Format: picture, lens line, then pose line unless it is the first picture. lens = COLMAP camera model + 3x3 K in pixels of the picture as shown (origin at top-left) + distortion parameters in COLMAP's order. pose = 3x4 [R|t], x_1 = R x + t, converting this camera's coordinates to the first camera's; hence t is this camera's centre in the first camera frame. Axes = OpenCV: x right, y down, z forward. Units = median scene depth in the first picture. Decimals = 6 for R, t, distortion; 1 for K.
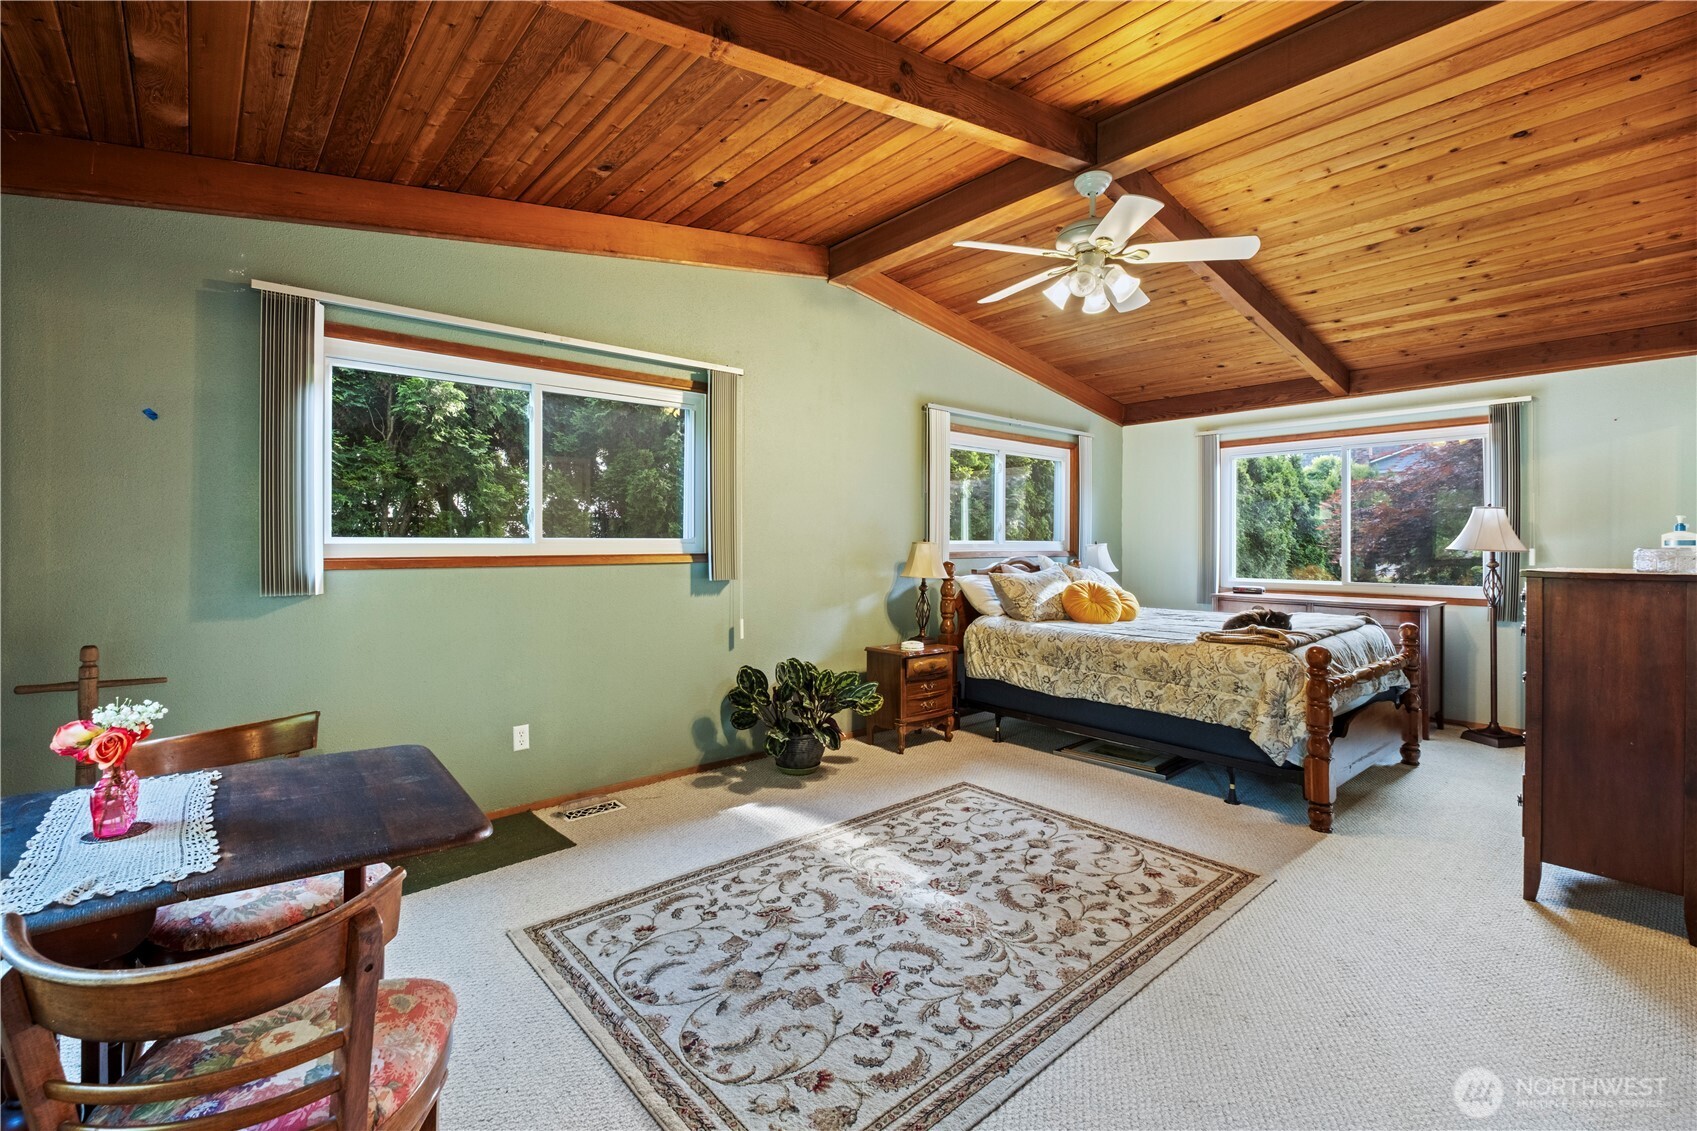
lens RADIAL K [[741.8, 0, 843.6], [0, 741.8, 559.9], [0, 0, 1]] dist [-0.002754, -0.001256]
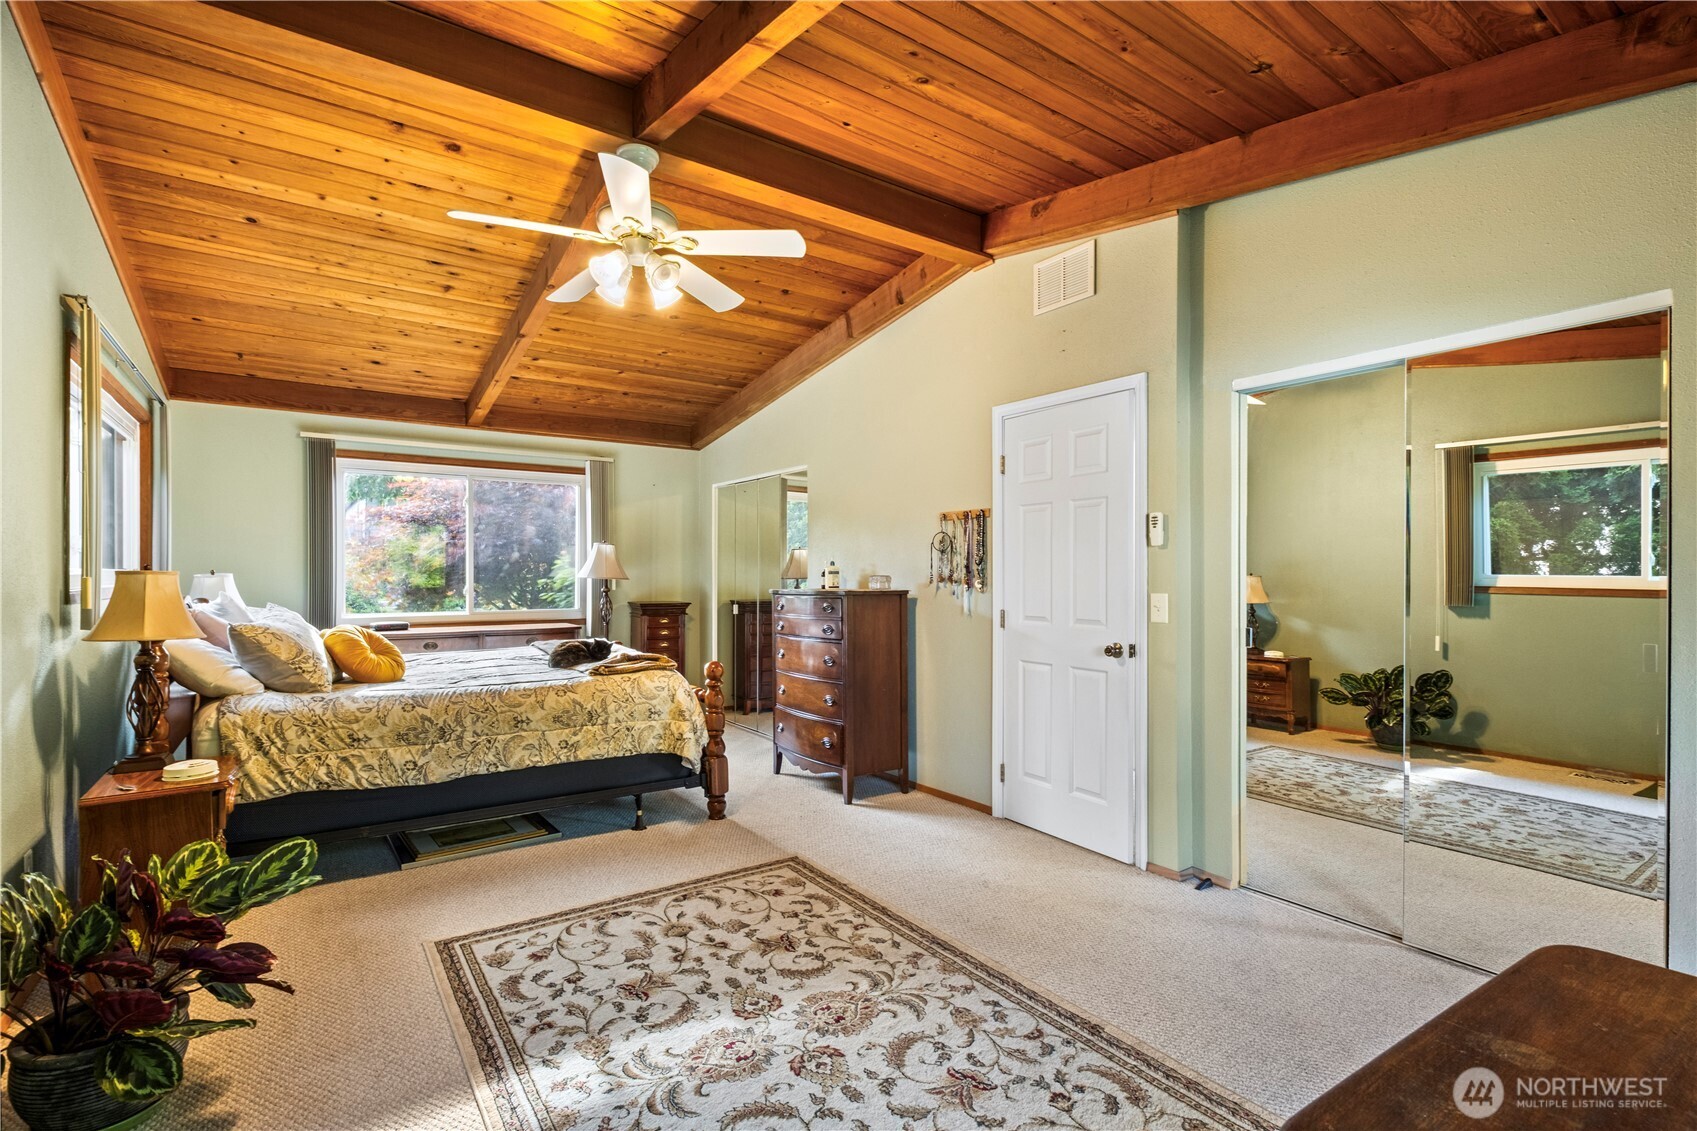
lens RADIAL K [[774.9, 0, 845.5], [0, 774.9, 587.5], [0, 0, 1]] dist [0.003765, 0.000044]
pose [[0.111922, -0.021203, 0.993491, -0.603183], [0.021993, 0.999580, 0.018855, -0.020056], [-0.993474, 0.019739, 0.112342, 0.727546]]
